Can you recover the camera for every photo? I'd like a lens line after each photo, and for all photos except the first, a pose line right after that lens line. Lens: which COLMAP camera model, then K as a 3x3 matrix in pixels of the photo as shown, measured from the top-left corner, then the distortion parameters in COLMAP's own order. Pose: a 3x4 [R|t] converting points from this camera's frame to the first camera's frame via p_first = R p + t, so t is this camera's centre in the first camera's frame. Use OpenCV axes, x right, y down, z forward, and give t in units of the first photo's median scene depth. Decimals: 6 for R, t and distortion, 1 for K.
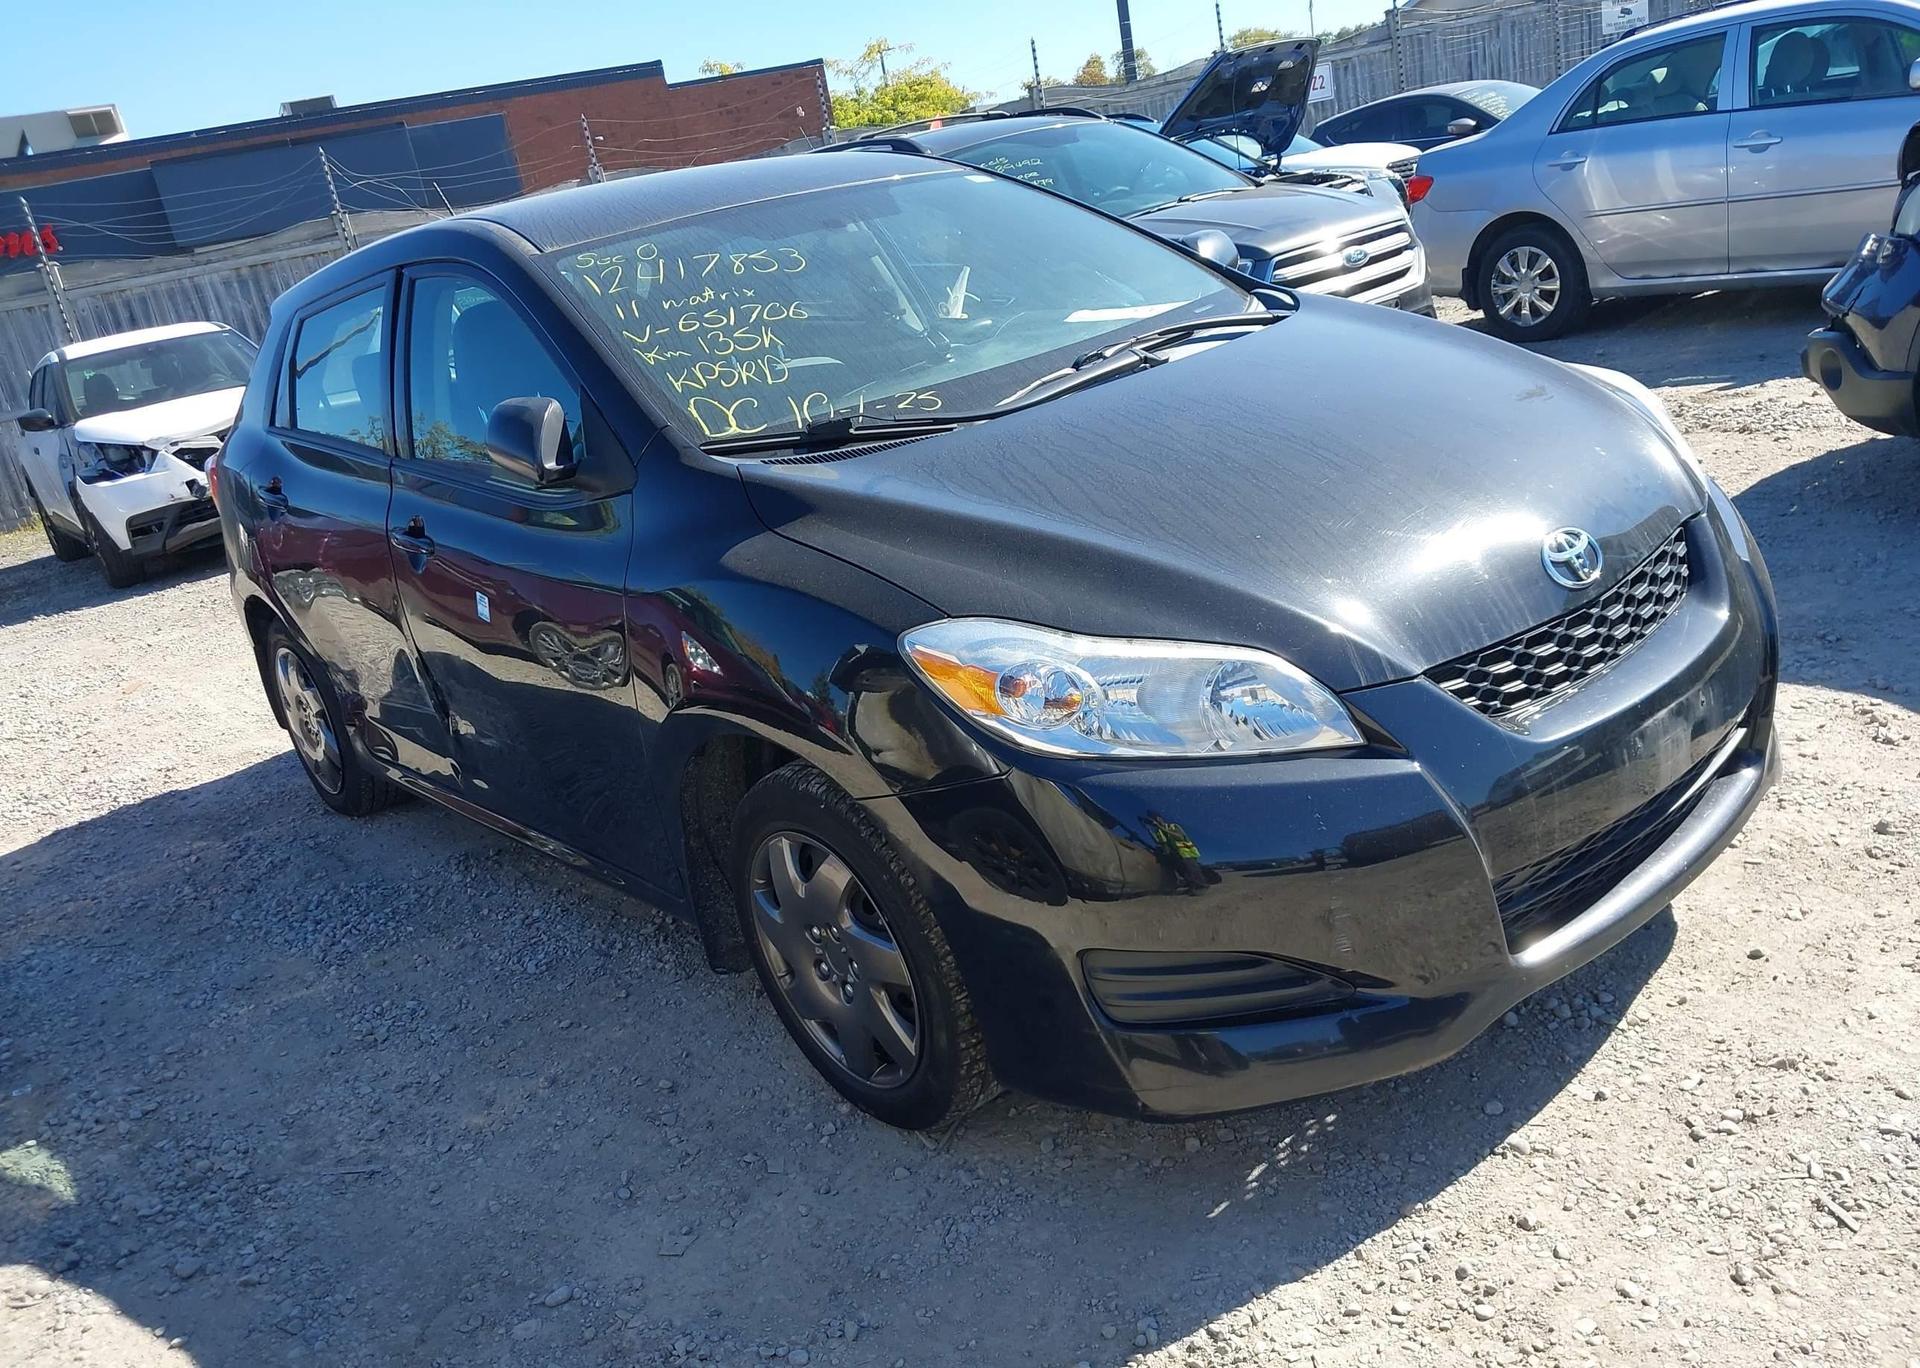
lens RADIAL K [[1490.0, 0, 948.8], [0, 1490.0, 687.7], [0, 0, 1]] dist [0.014003, -0.002085]
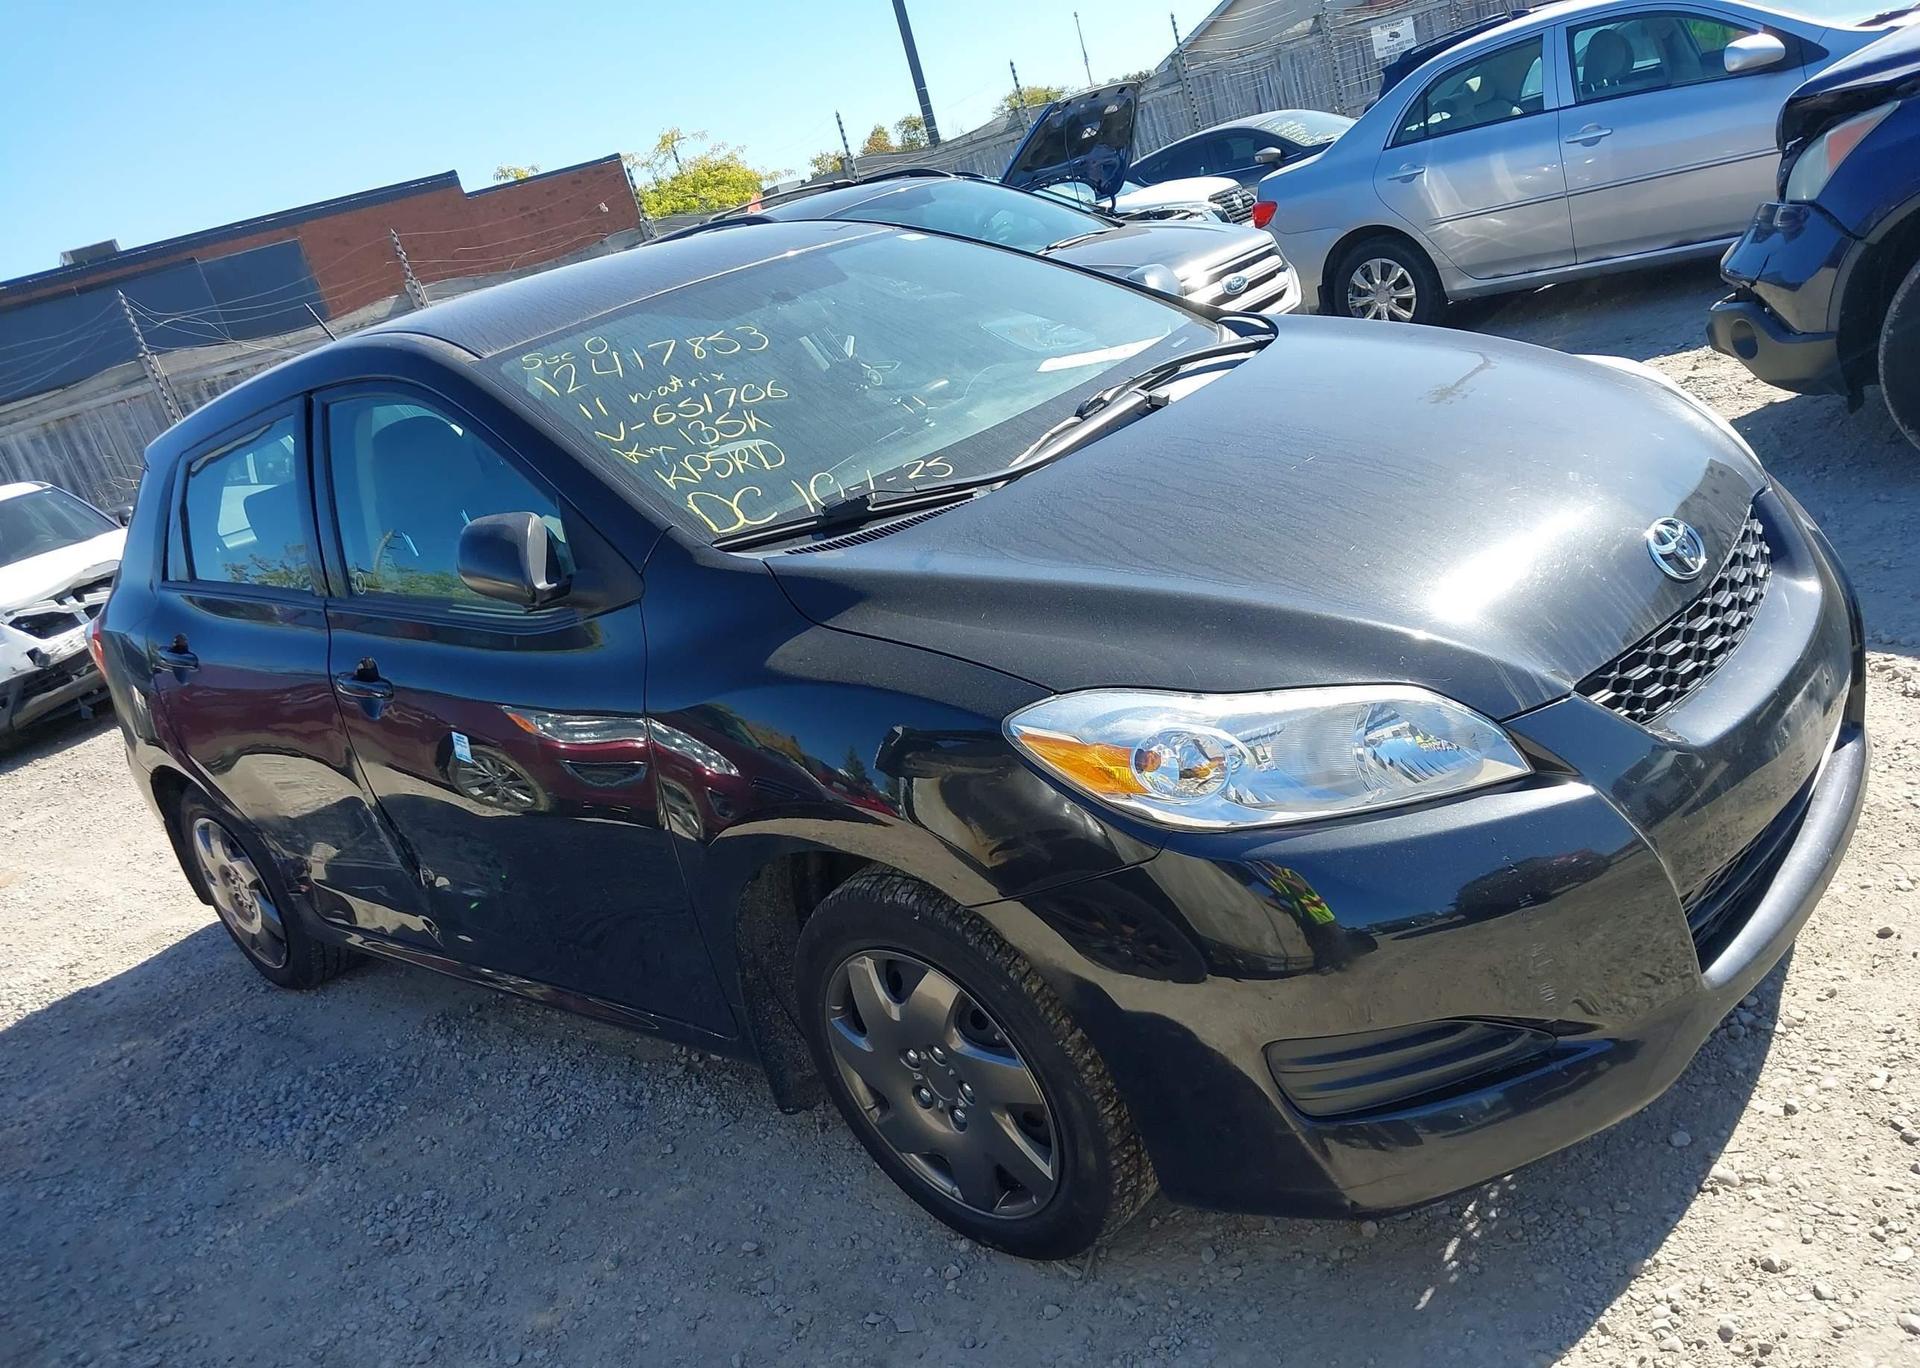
lens RADIAL K [[1490.0, 0, 948.8], [0, 1490.0, 687.7], [0, 0, 1]] dist [0.014003, -0.002085]
pose [[0.987712, -0.128588, 0.088826, -0.089526], [0.132234, 0.990549, -0.036427, -0.016698], [-0.083302, 0.047726, 0.995381, 0.060943]]
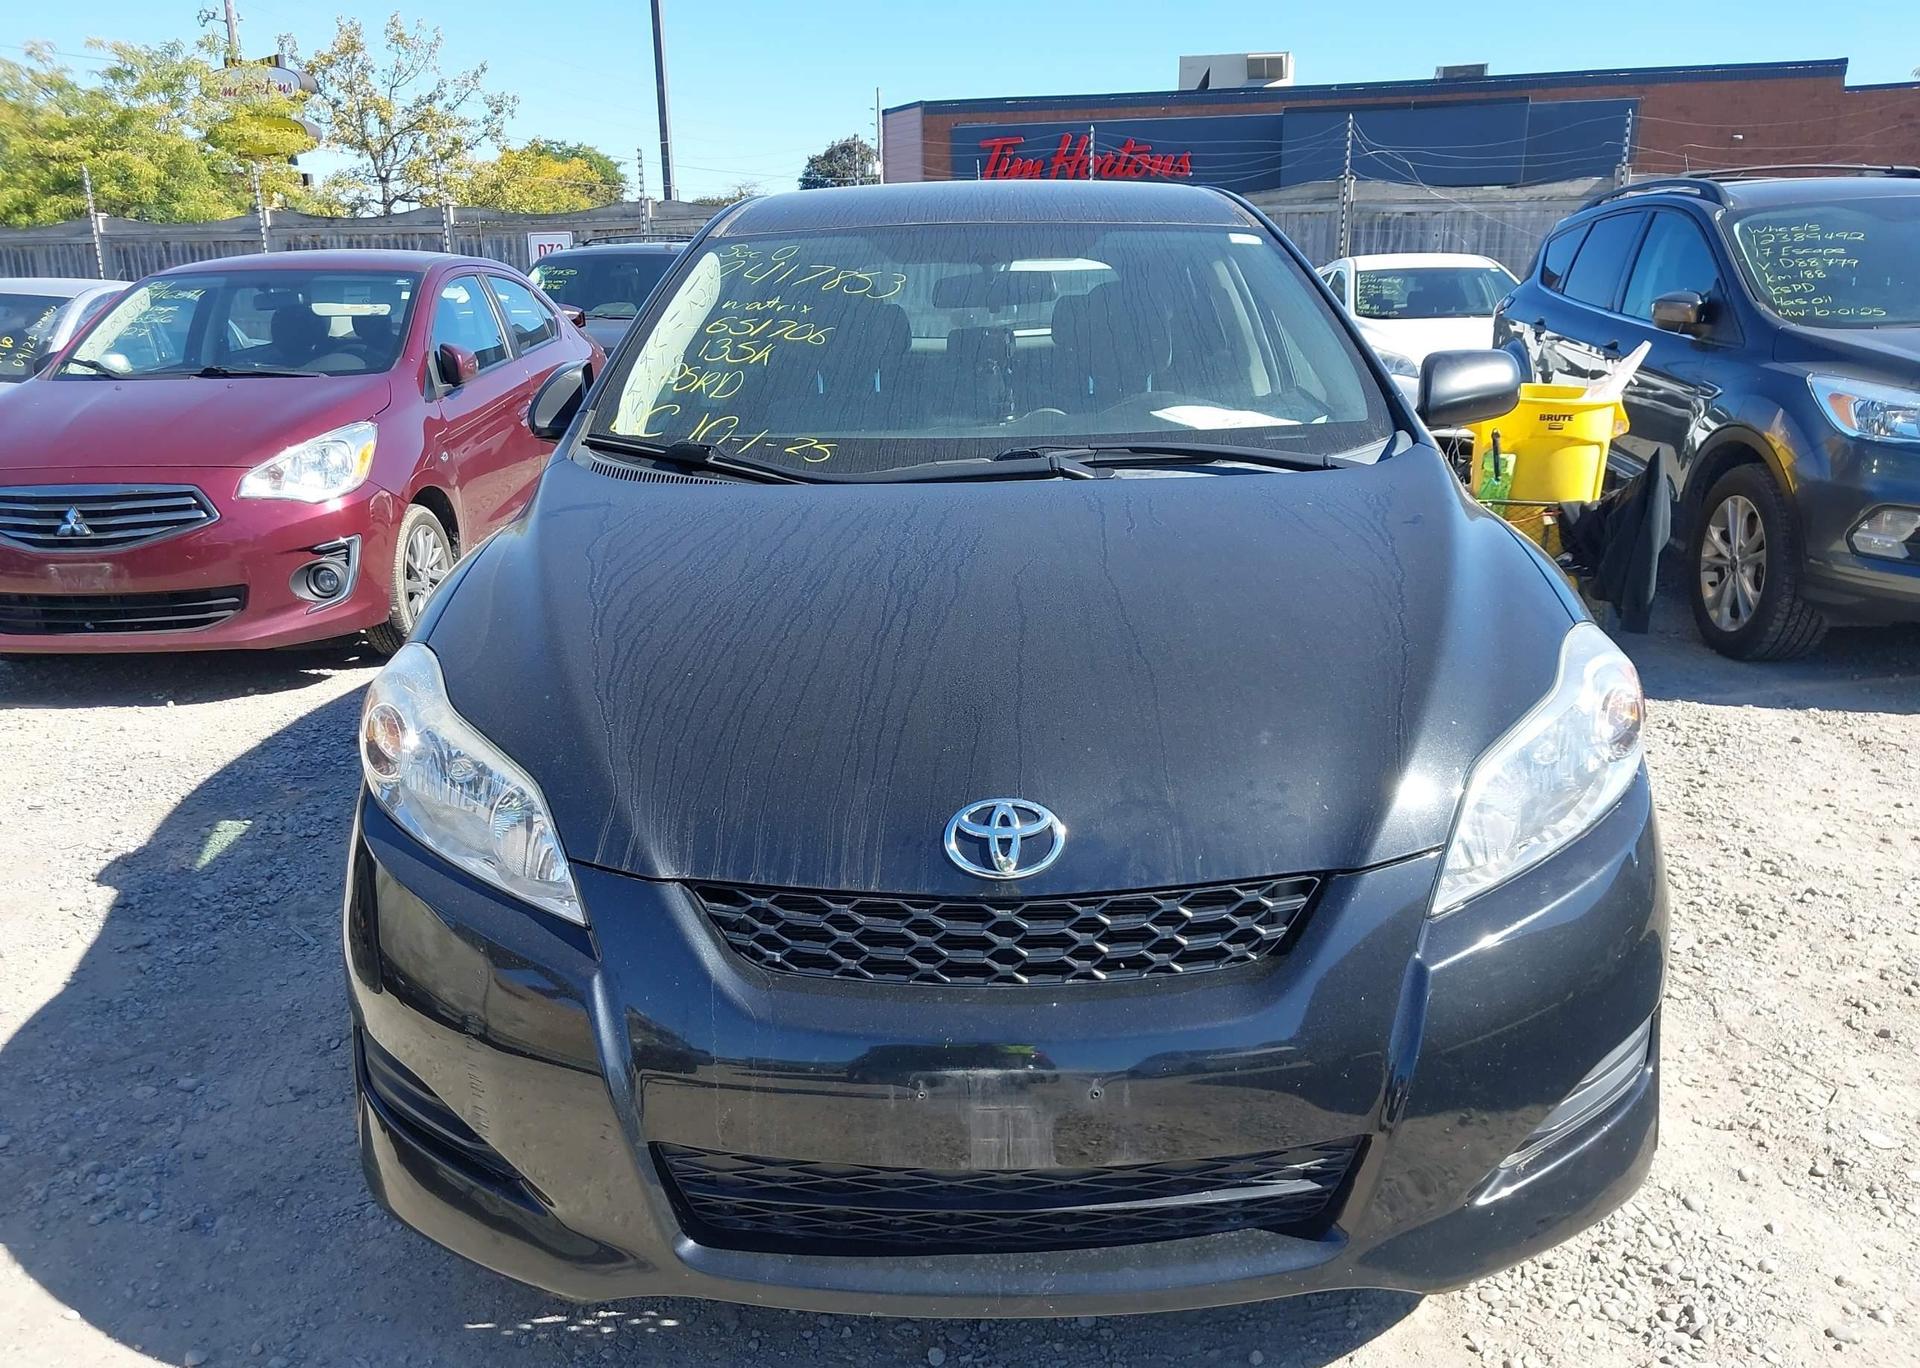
lens RADIAL K [[1490.0, 0, 948.8], [0, 1490.0, 687.7], [0, 0, 1]] dist [0.014003, -0.002085]
pose [[0.765305, 0.331810, -0.551553, 0.562011], [-0.322714, 0.939208, 0.117239, -0.169928], [0.556924, 0.088270, 0.825860, 0.245868]]
